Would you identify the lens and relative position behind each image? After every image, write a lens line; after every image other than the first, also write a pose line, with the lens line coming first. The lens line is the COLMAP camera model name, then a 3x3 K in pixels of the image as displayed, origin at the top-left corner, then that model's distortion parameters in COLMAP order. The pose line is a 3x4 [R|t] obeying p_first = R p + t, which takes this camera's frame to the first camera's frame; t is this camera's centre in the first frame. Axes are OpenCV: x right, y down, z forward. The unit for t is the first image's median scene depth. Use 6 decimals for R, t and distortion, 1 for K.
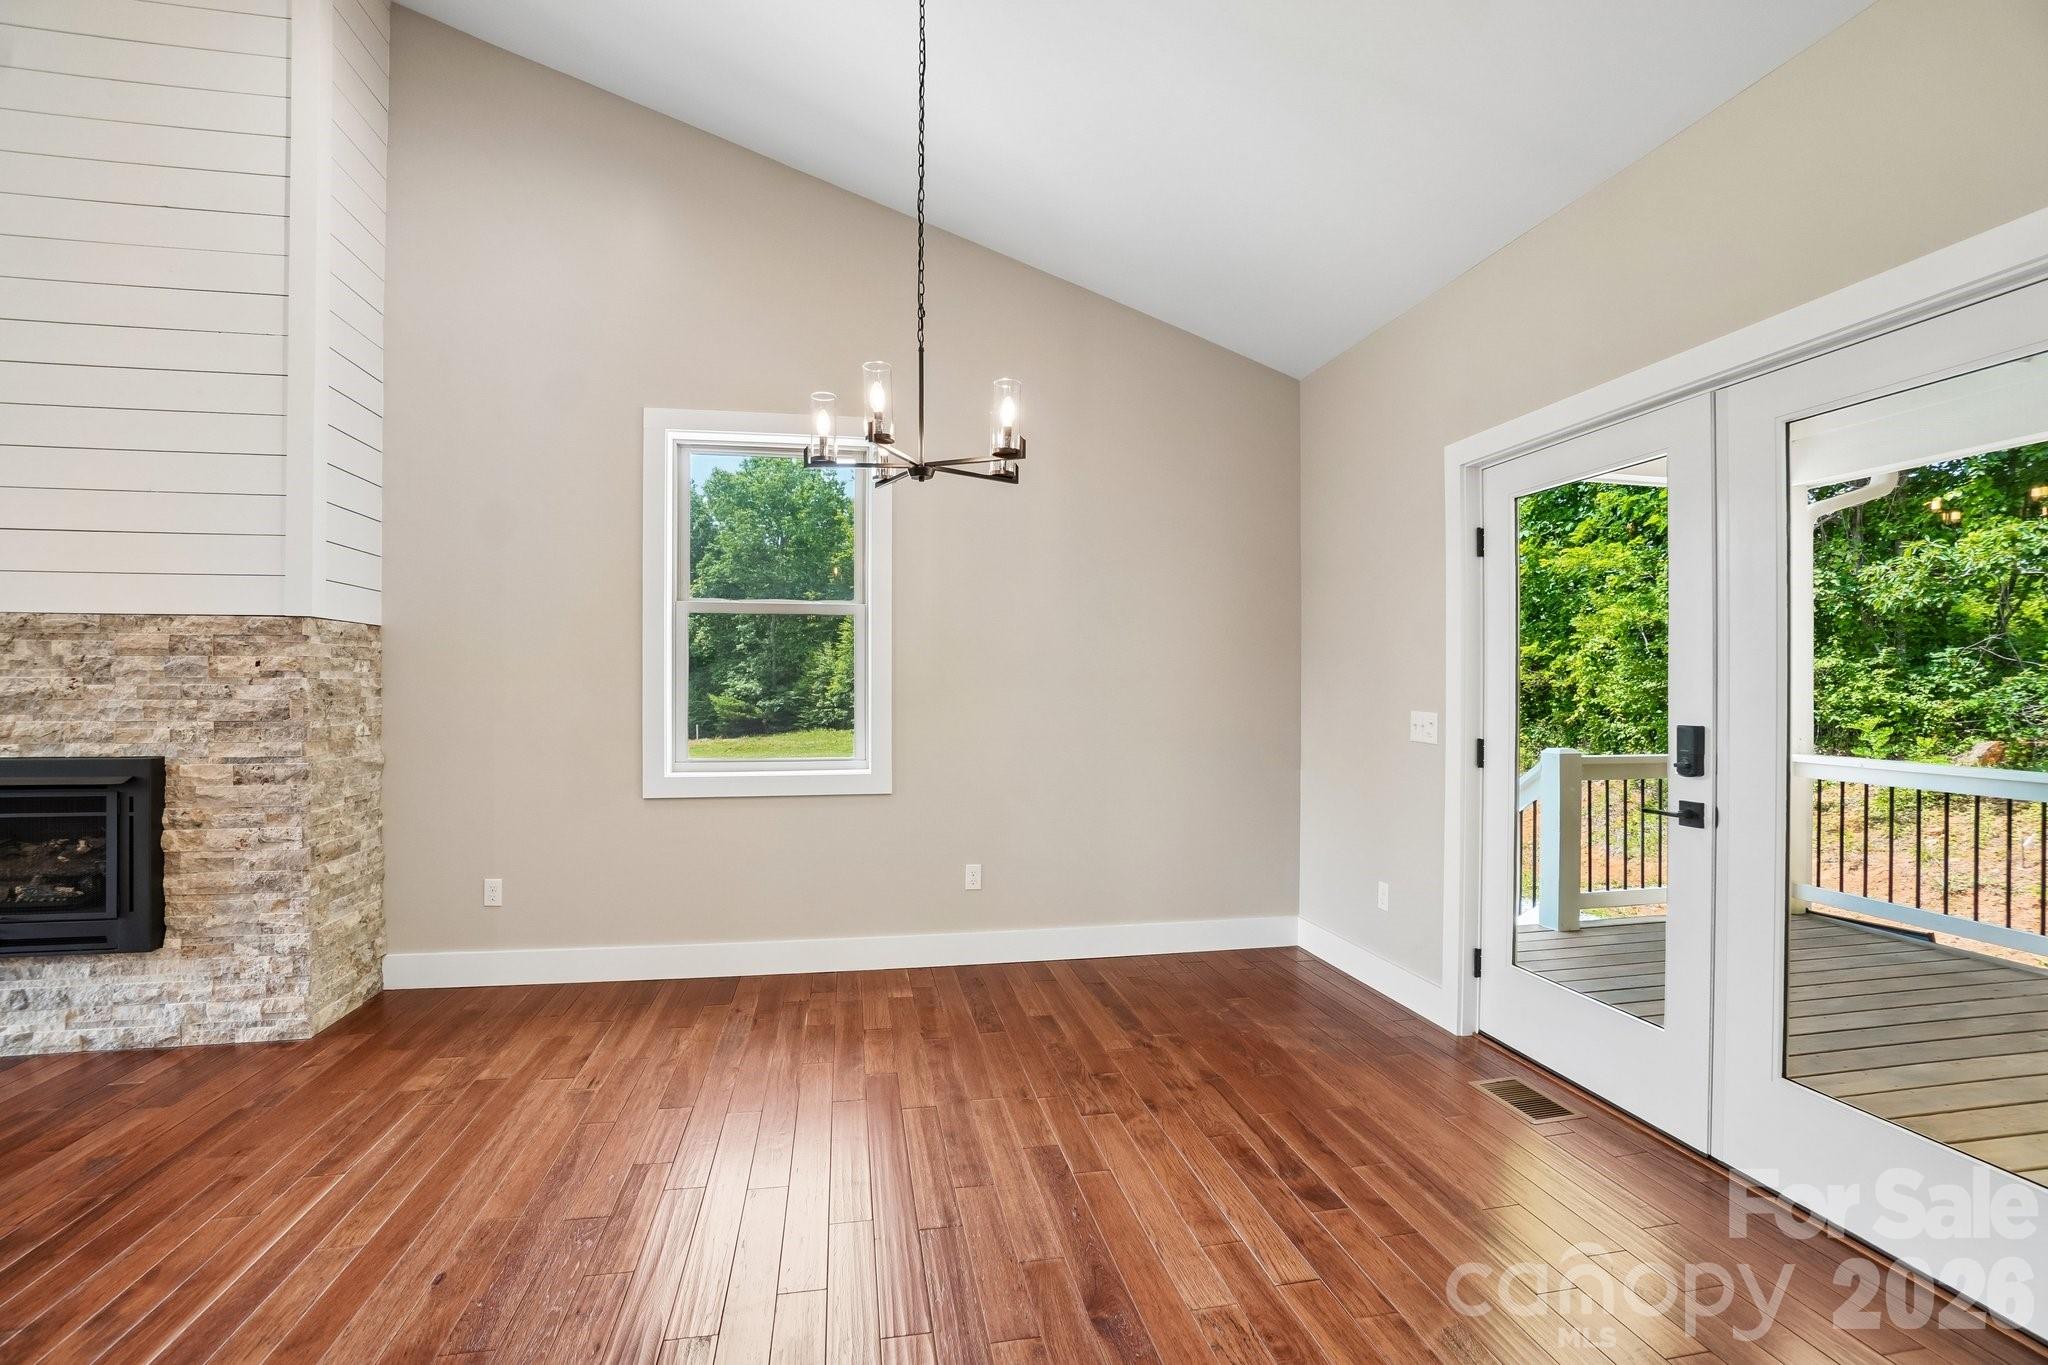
lens RADIAL K [[905.4, 0, 1018.3], [0, 905.4, 685.7], [0, 0, 1]] dist [-0.058380, 0.021124]
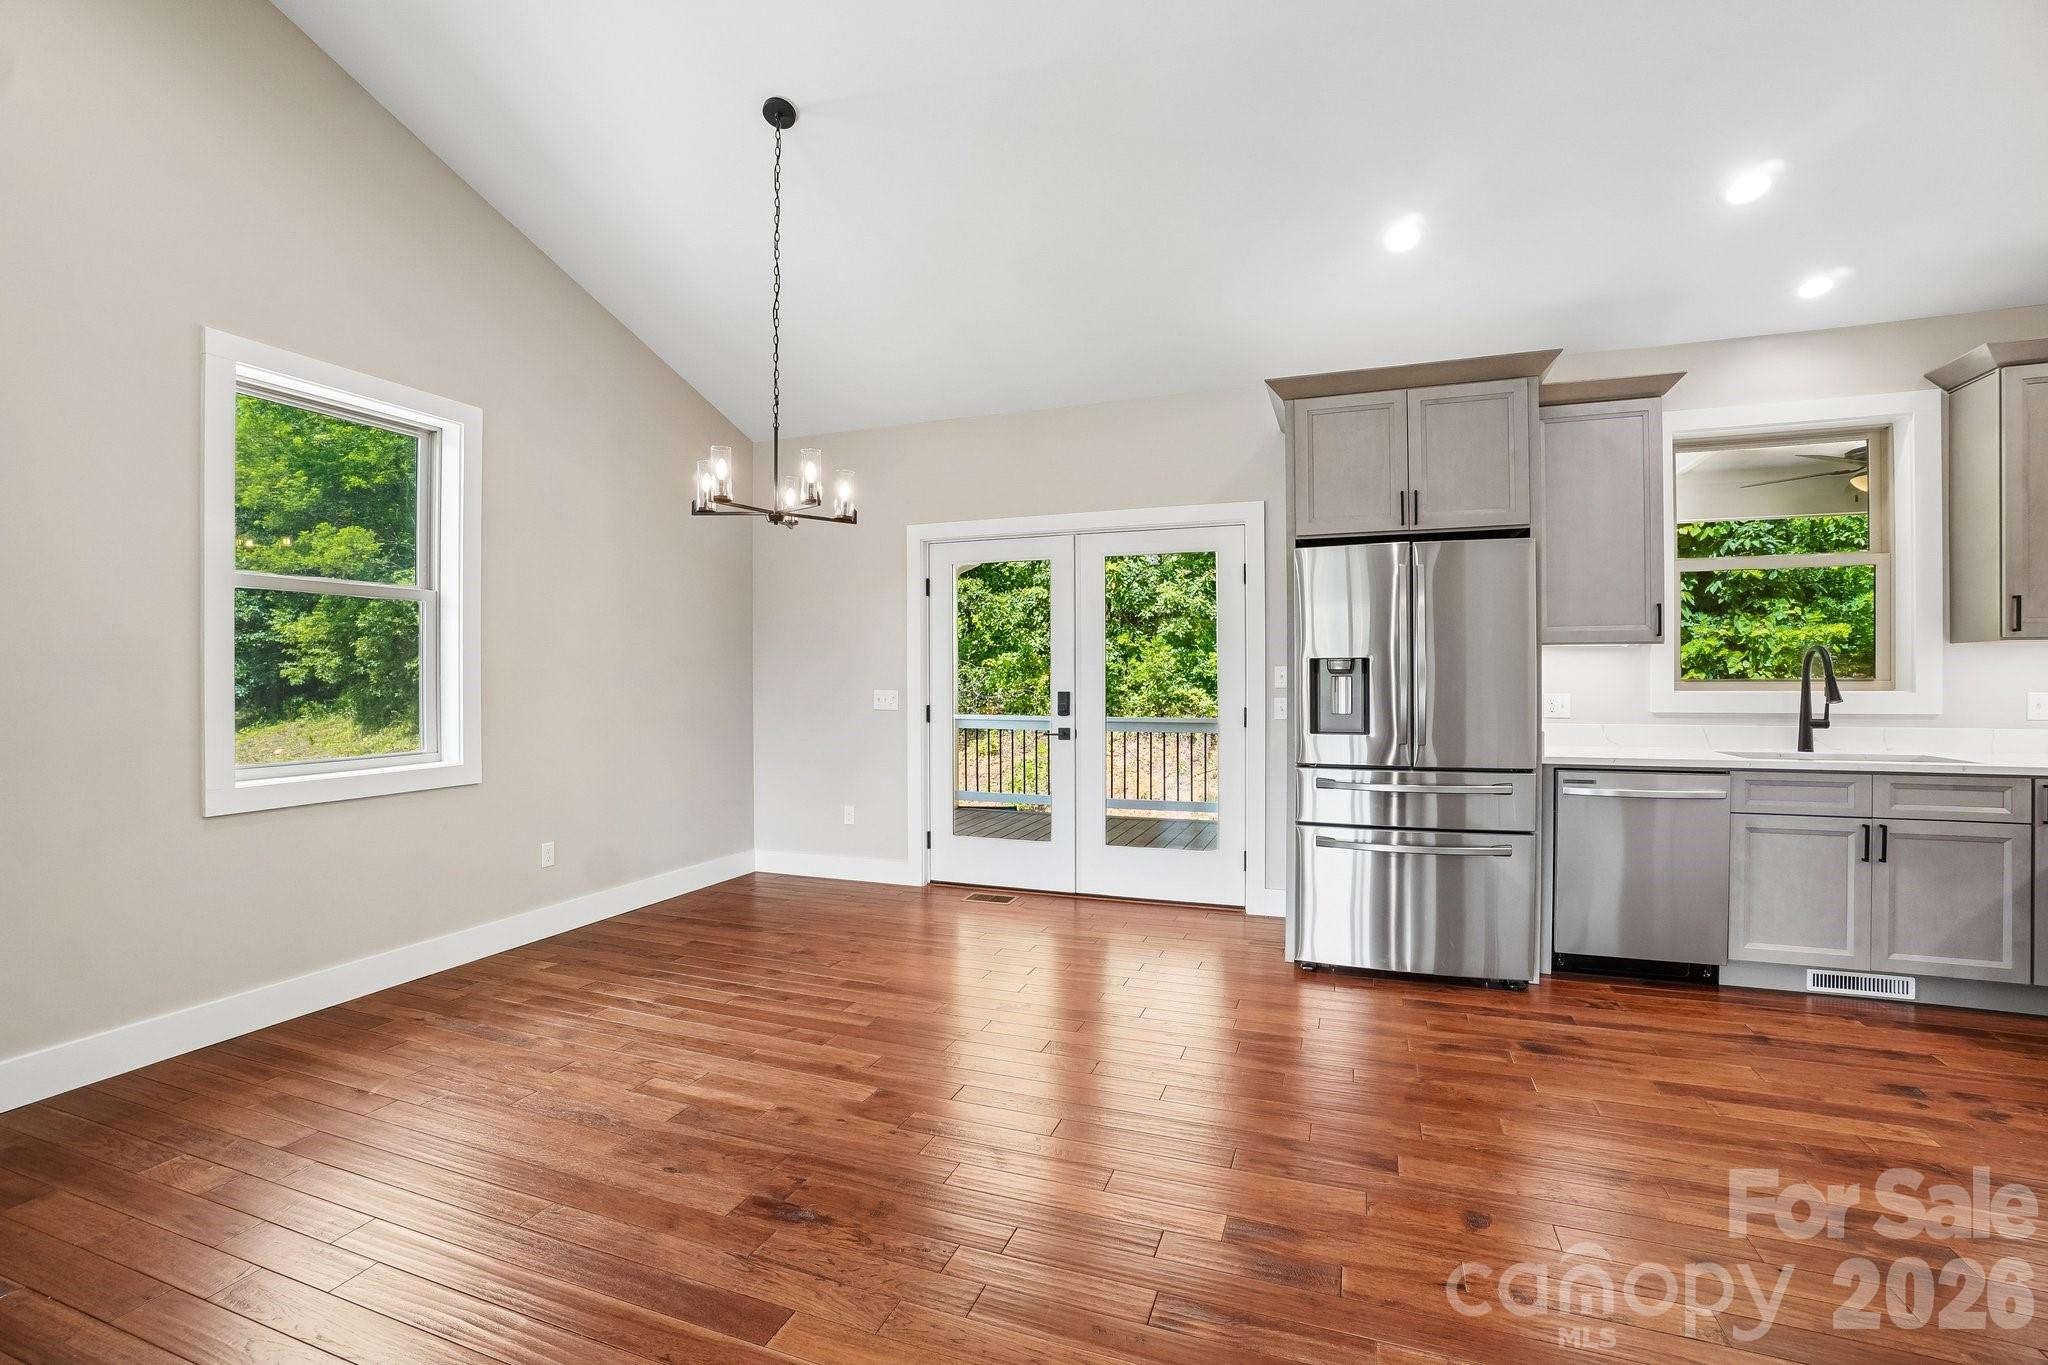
lens RADIAL K [[903.5, 0, 1011.3], [0, 903.5, 679.0], [0, 0, 1]] dist [-0.057741, 0.019339]
pose [[0.523877, -0.006505, 0.851769, -0.876279], [0.004034, 0.999979, 0.005156, 0.002329], [-0.851785, 0.000735, 0.523892, -0.018555]]
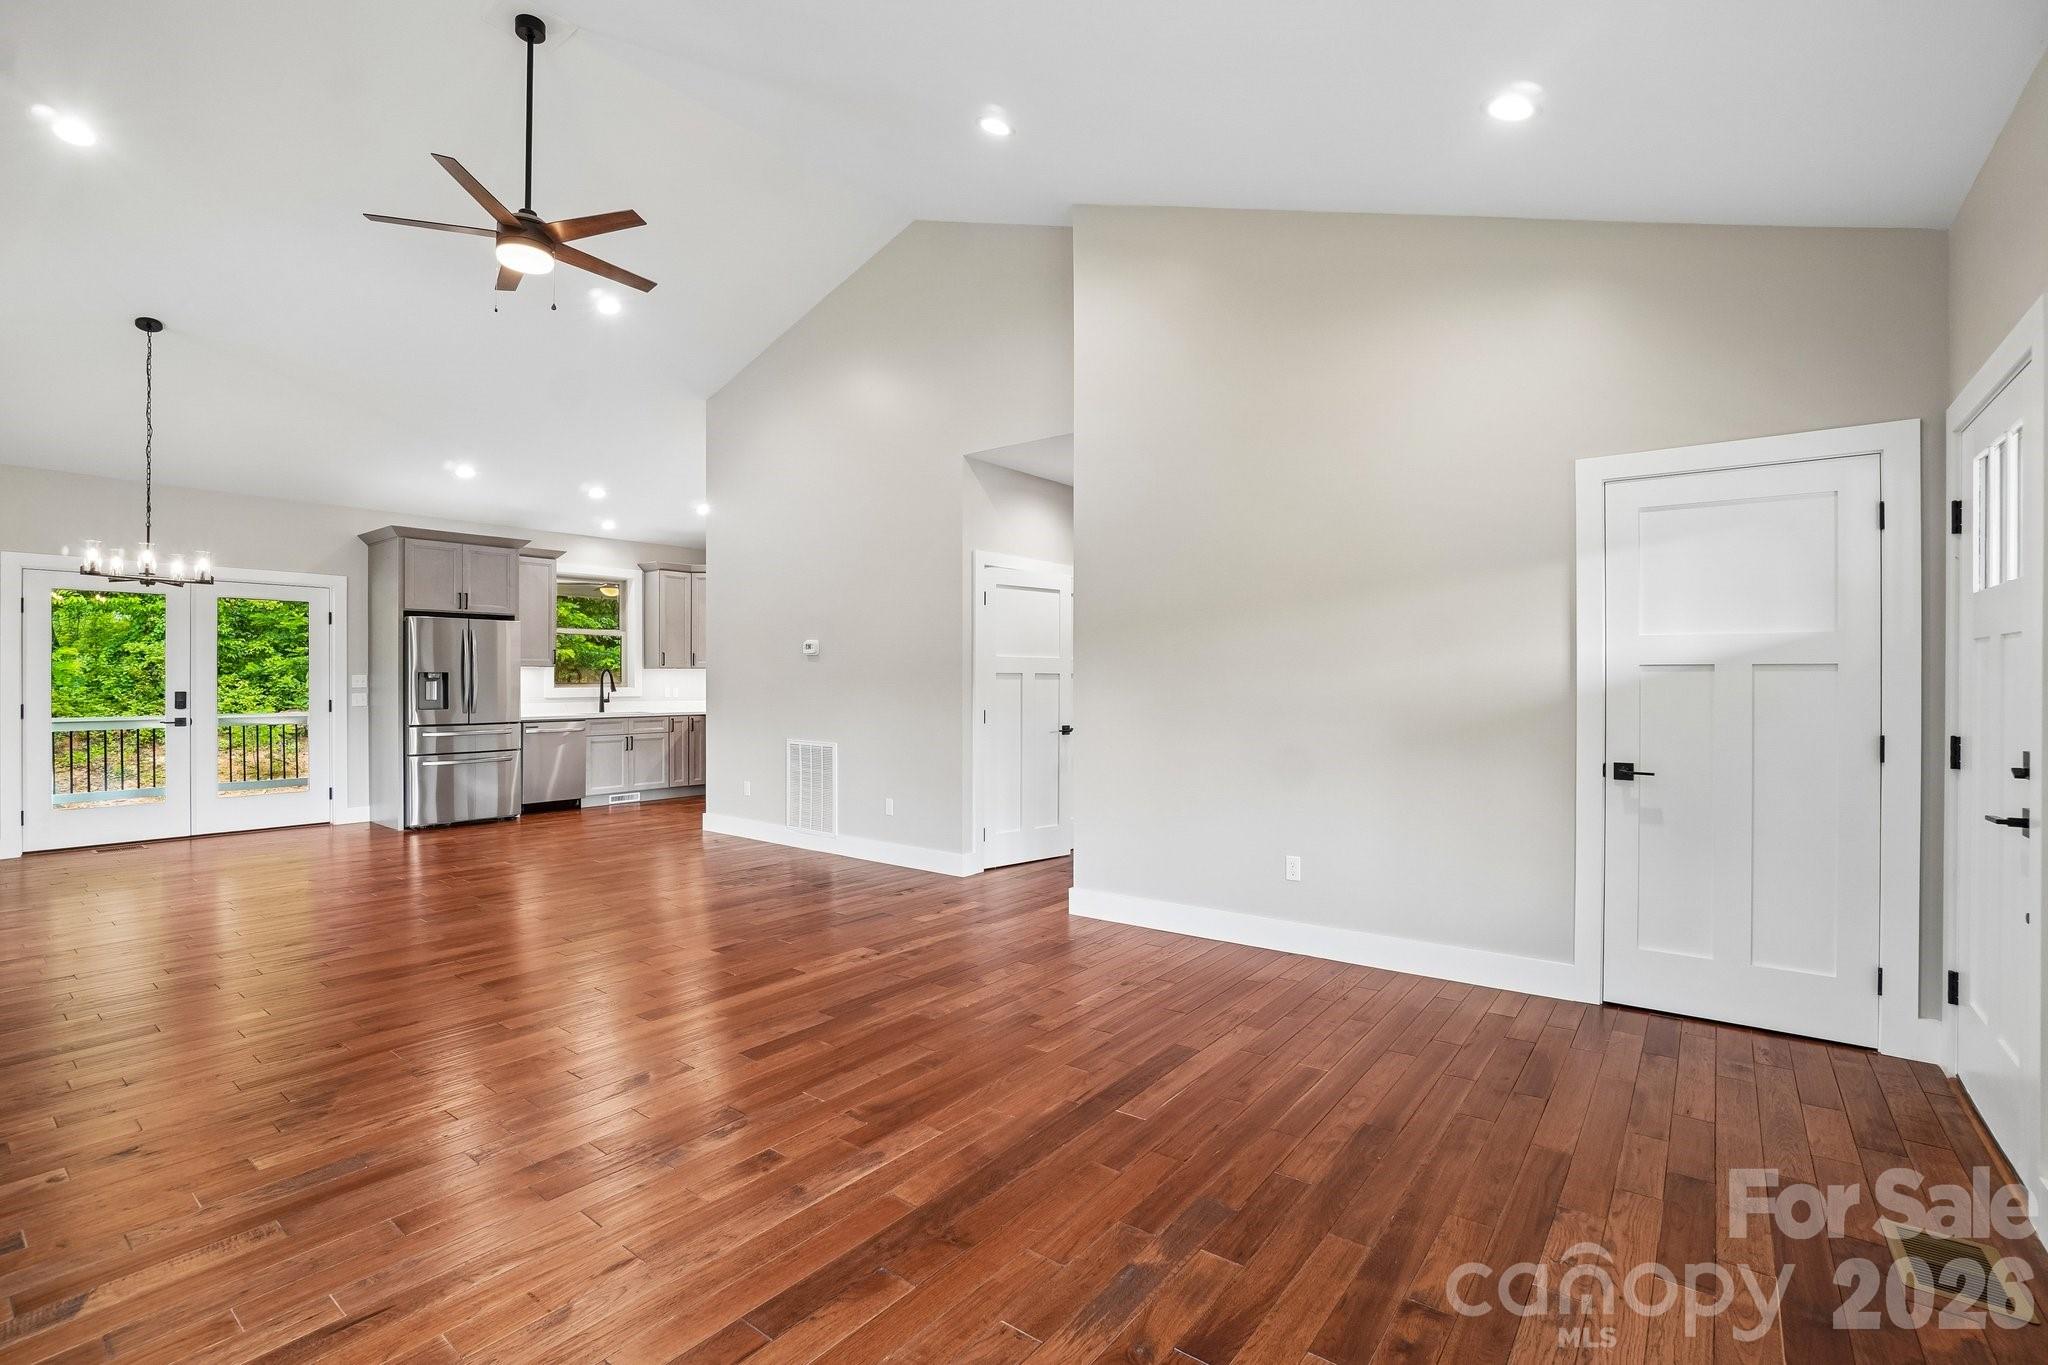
lens RADIAL K [[933.1, 0, 1017.0], [0, 933.1, 679.0], [0, 0, 1]] dist [-0.025965, 0.000197]
pose [[-0.662973, -0.004850, 0.748627, -2.569725], [-0.004691, 0.999986, 0.002325, -0.012640], [-0.748628, -0.001970, -0.662987, 0.716139]]
